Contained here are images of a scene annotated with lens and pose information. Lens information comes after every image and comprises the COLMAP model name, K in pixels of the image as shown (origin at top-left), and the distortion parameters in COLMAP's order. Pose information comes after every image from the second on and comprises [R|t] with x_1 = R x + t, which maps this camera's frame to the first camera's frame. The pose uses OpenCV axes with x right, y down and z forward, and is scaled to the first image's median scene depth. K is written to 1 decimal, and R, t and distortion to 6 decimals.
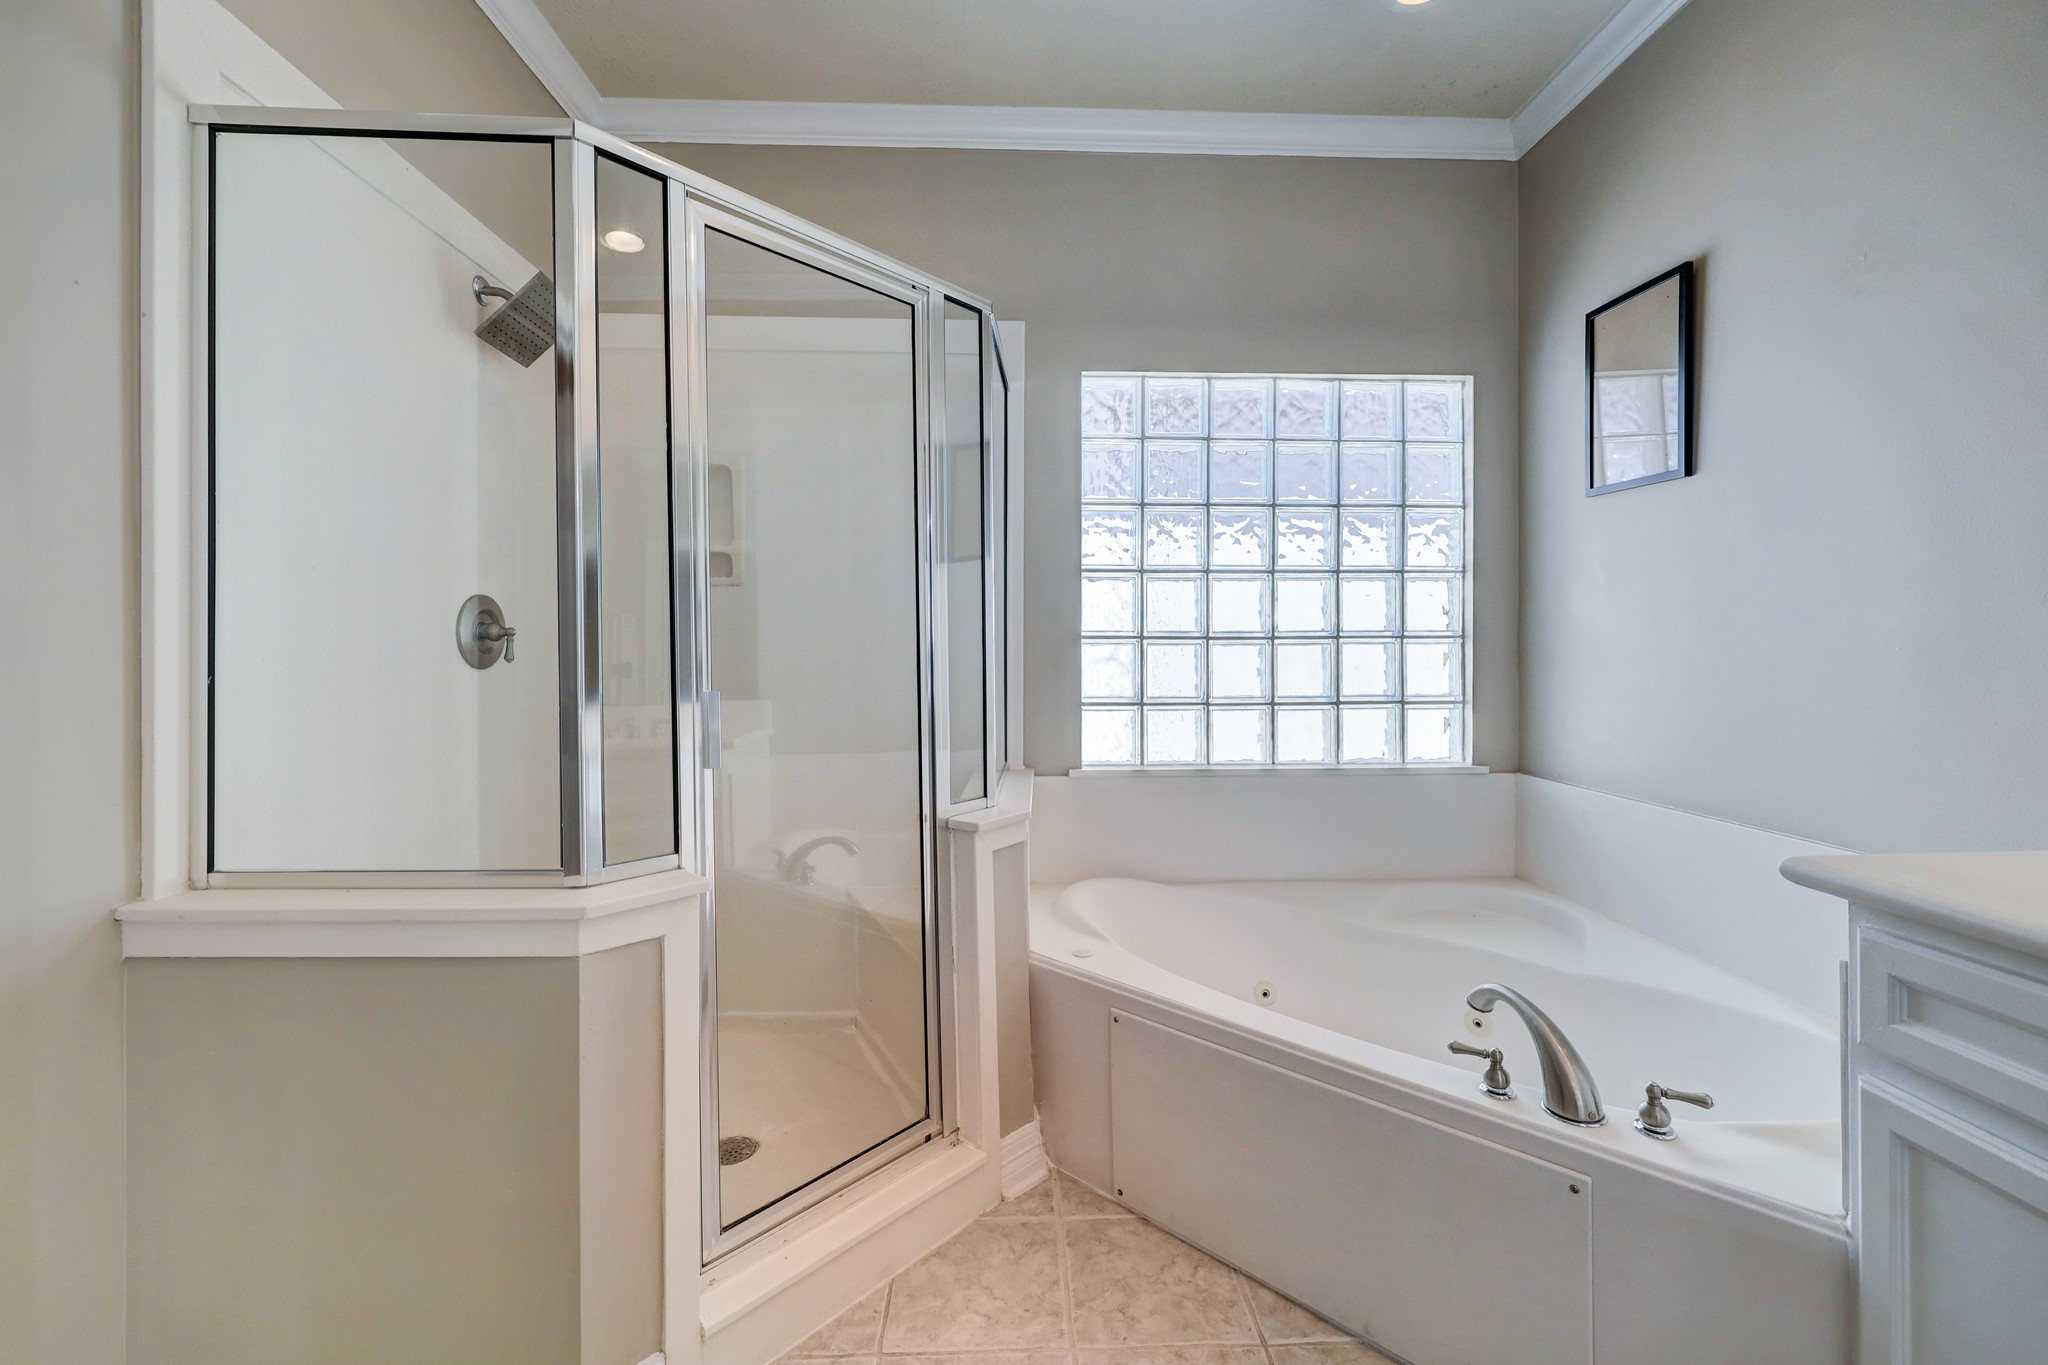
lens RADIAL K [[836.2, 0, 1027.8], [0, 836.2, 671.8], [0, 0, 1]] dist [0.006121, -0.000252]
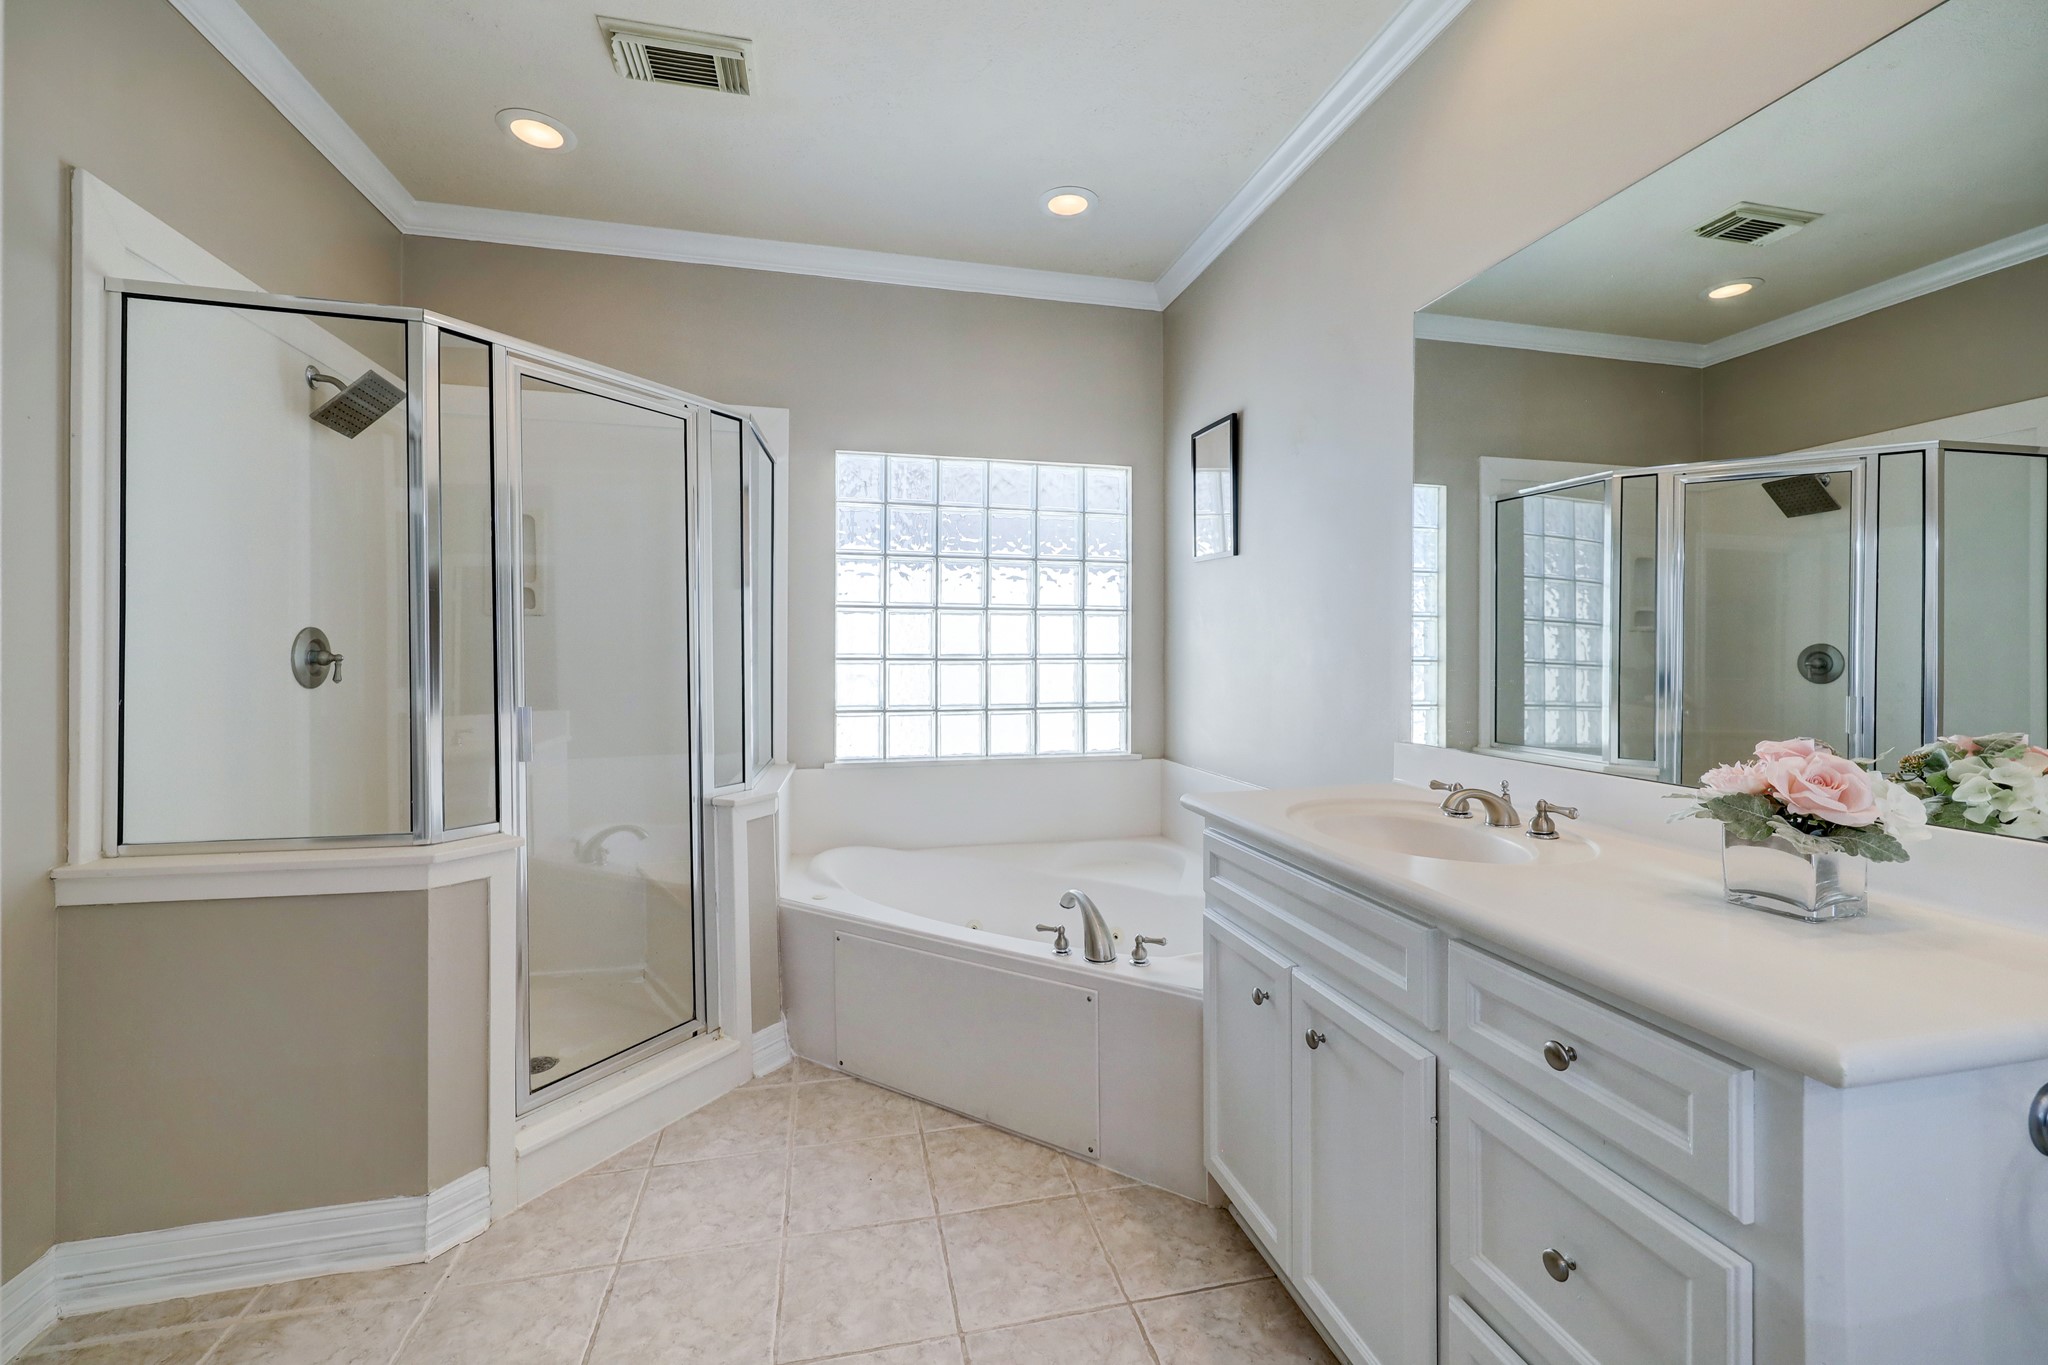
lens RADIAL K [[836.2, 0, 1015.9], [0, 836.2, 666.9], [0, 0, 1]] dist [0.006121, -0.000252]
pose [[0.981339, 0.000287, 0.192284, 0.126624], [0.001761, 0.999944, -0.010477, -0.021514], [-0.192276, 0.010620, 0.981283, -0.425875]]
